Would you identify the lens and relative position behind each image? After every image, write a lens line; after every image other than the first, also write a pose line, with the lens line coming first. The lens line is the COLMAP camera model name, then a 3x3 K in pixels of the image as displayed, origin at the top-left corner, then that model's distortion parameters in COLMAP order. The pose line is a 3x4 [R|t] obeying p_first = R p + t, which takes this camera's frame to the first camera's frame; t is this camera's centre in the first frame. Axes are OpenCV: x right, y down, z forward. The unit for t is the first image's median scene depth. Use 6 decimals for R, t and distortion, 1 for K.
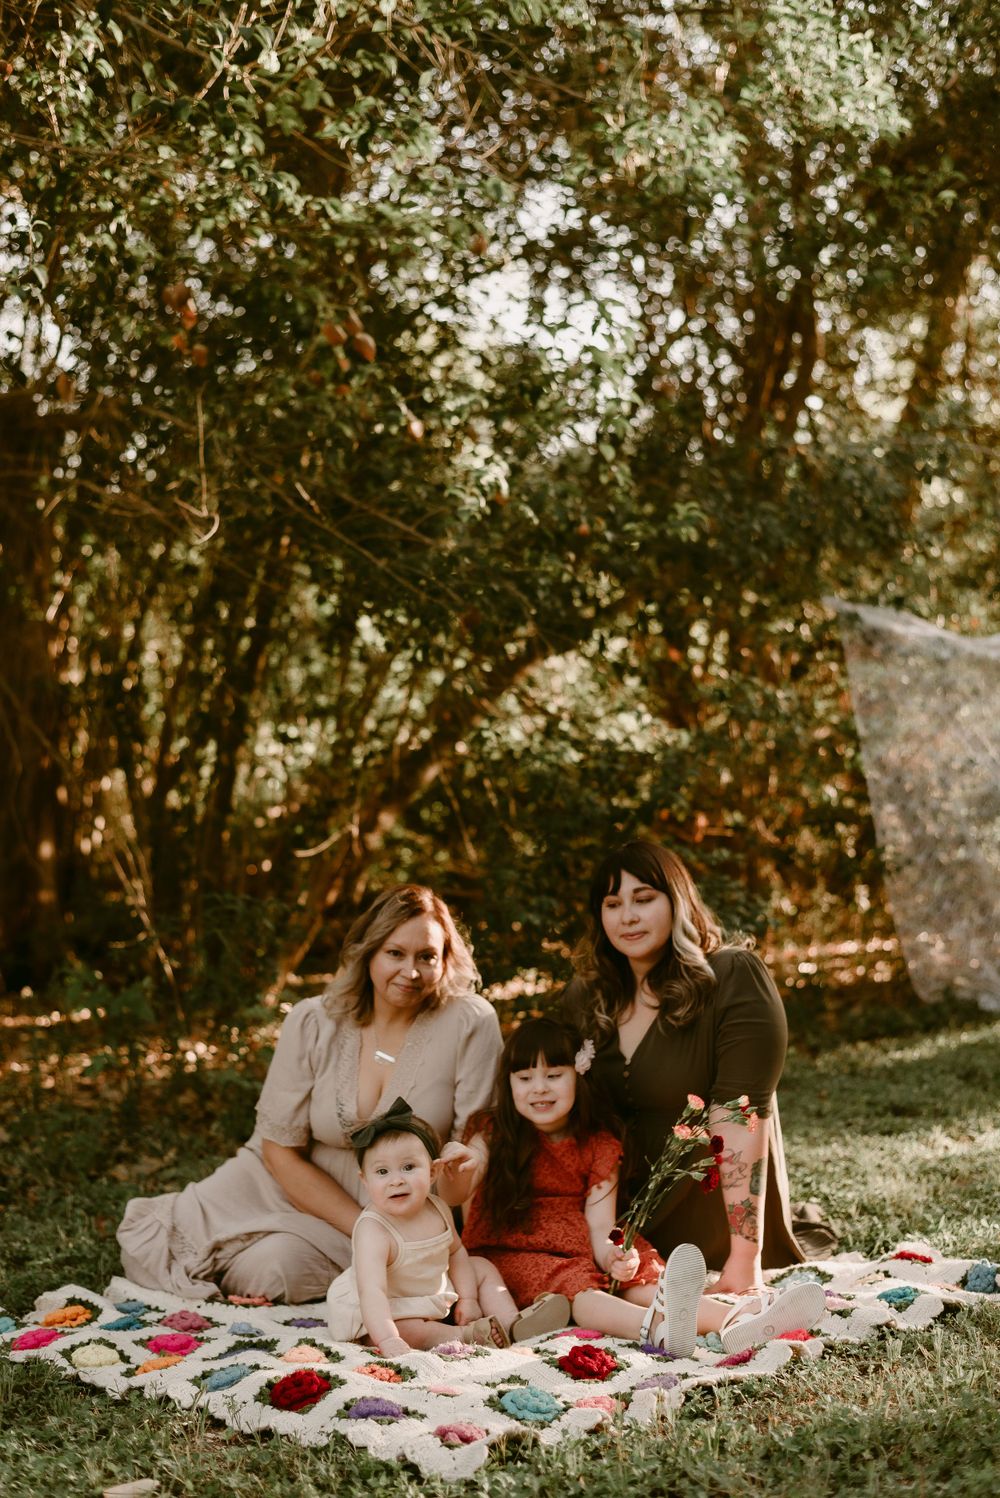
lens RADIAL K [[2153.0, 0, 500.0], [0, 2153.0, 749.0], [0, 0, 1]] dist [-0.005951, 0.038985]
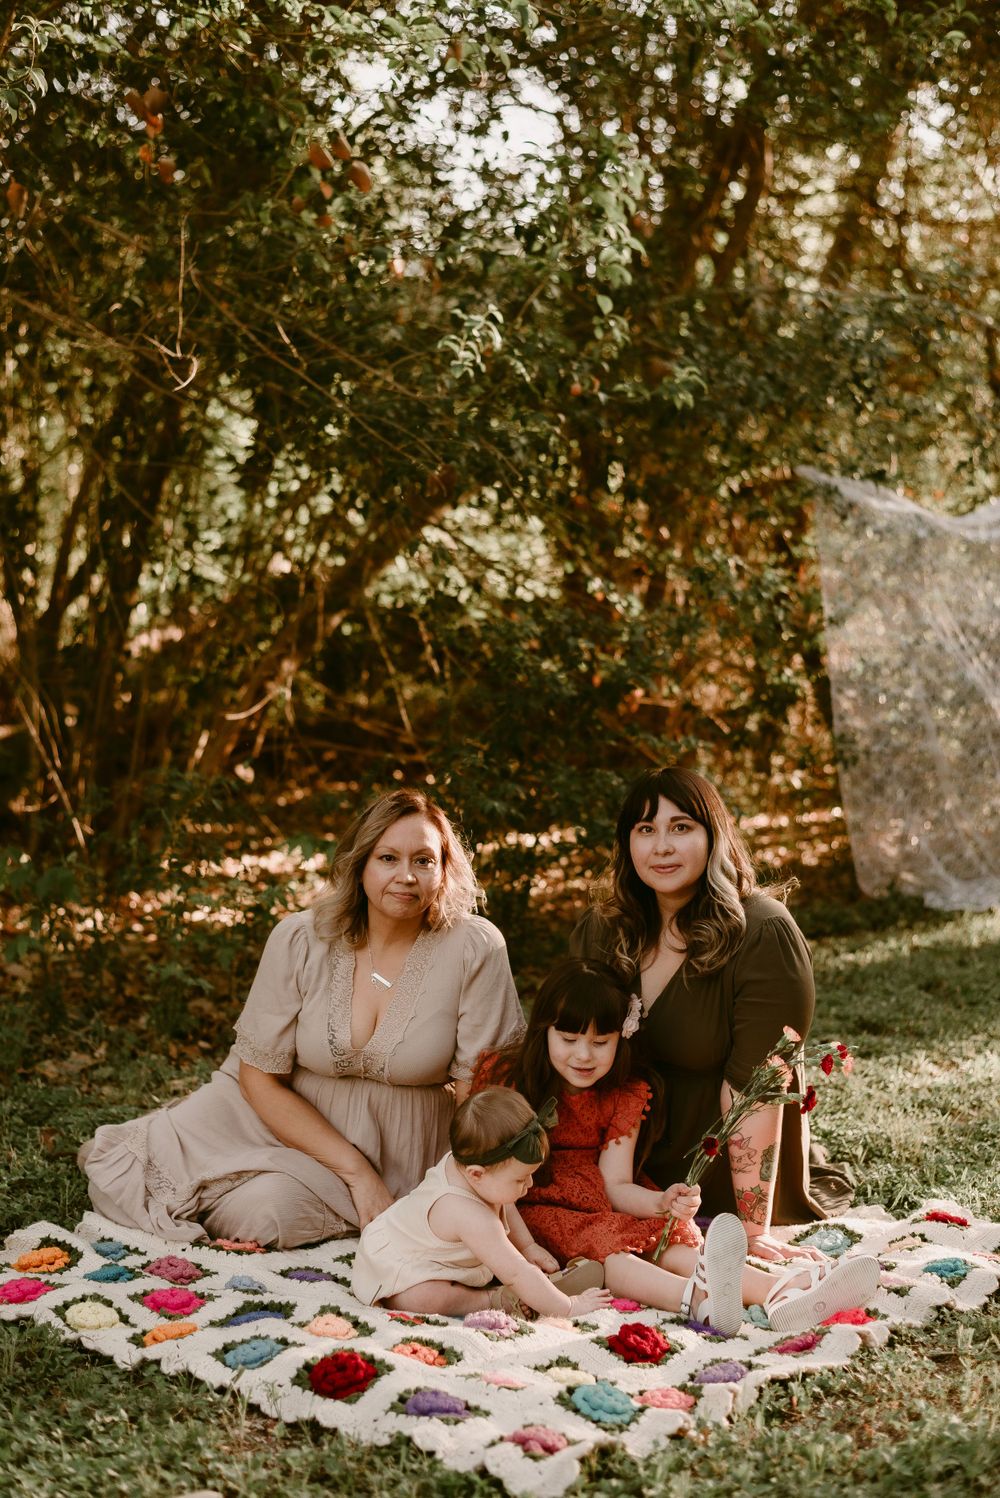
lens RADIAL K [[2268.3, 0, 484.1], [0, 2268.3, 704.9], [0, 0, 1]] dist [0.006321, -0.018057]
pose [[0.996141, 0.049026, 0.072795, -0.093749], [-0.053586, 0.996632, 0.062071, -0.037950], [-0.069507, -0.065733, 0.995414, 0.047046]]
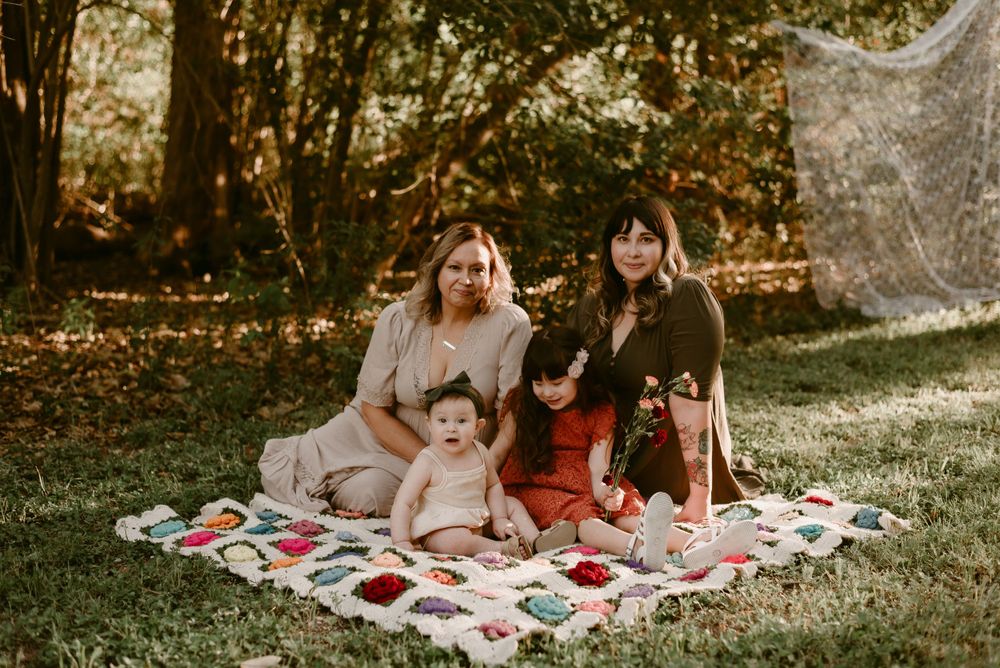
lens RADIAL K [[1431.3, 0, 500.0], [0, 1431.3, 334.0], [0, 0, 1]] dist [0.004156, 0.022154]
pose [[0.999200, 0.036402, -0.016539, -0.006398], [-0.033478, 0.987864, 0.151668, -0.008198], [0.021860, -0.150993, 0.988293, 0.083845]]
